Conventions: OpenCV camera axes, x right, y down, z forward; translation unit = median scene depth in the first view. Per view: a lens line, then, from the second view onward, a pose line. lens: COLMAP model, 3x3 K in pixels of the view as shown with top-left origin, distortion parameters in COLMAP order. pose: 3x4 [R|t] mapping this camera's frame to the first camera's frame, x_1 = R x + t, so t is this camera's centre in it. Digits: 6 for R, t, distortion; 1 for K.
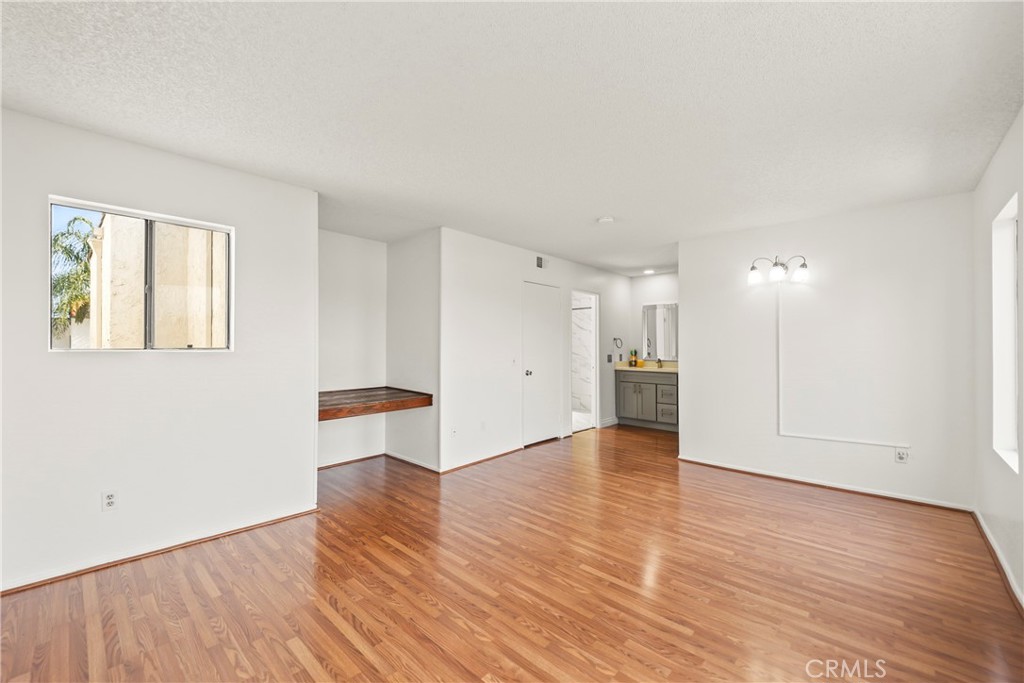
lens RADIAL K [[412.9, 0, 504.3], [0, 412.9, 346.5], [0, 0, 1]] dist [0.012680, -0.010007]
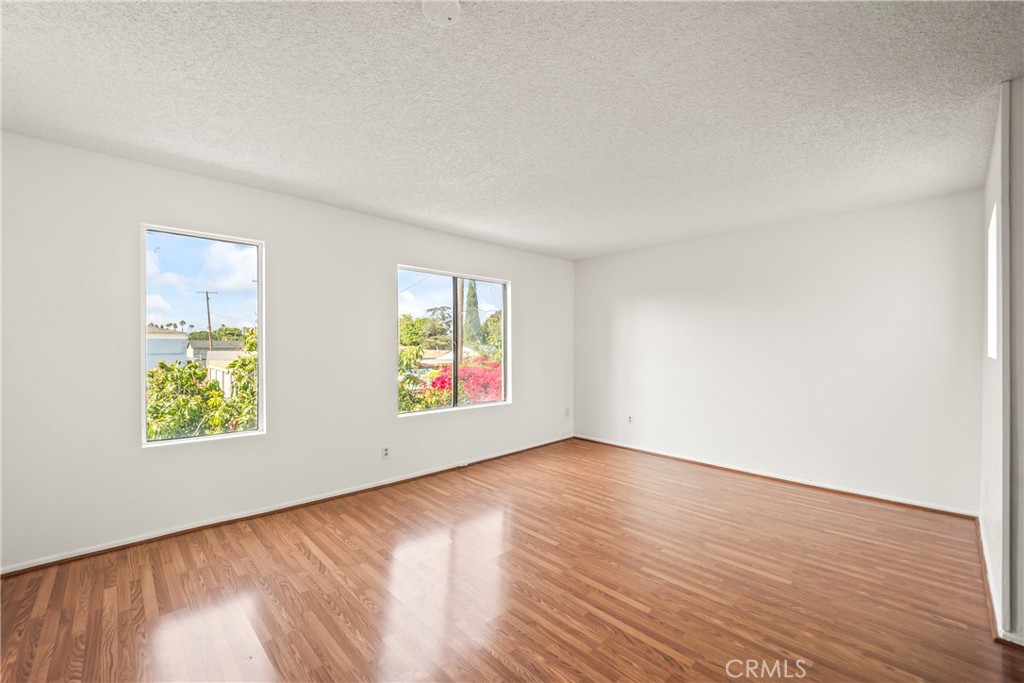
lens RADIAL K [[412.9, 0, 508.6], [0, 412.9, 344.2], [0, 0, 1]] dist [0.012680, -0.010007]
pose [[-0.998159, -0.002811, 0.060593, 0.153422], [-0.002949, 0.999993, -0.002188, -0.006703], [-0.060587, -0.002363, -0.998160, 1.307559]]
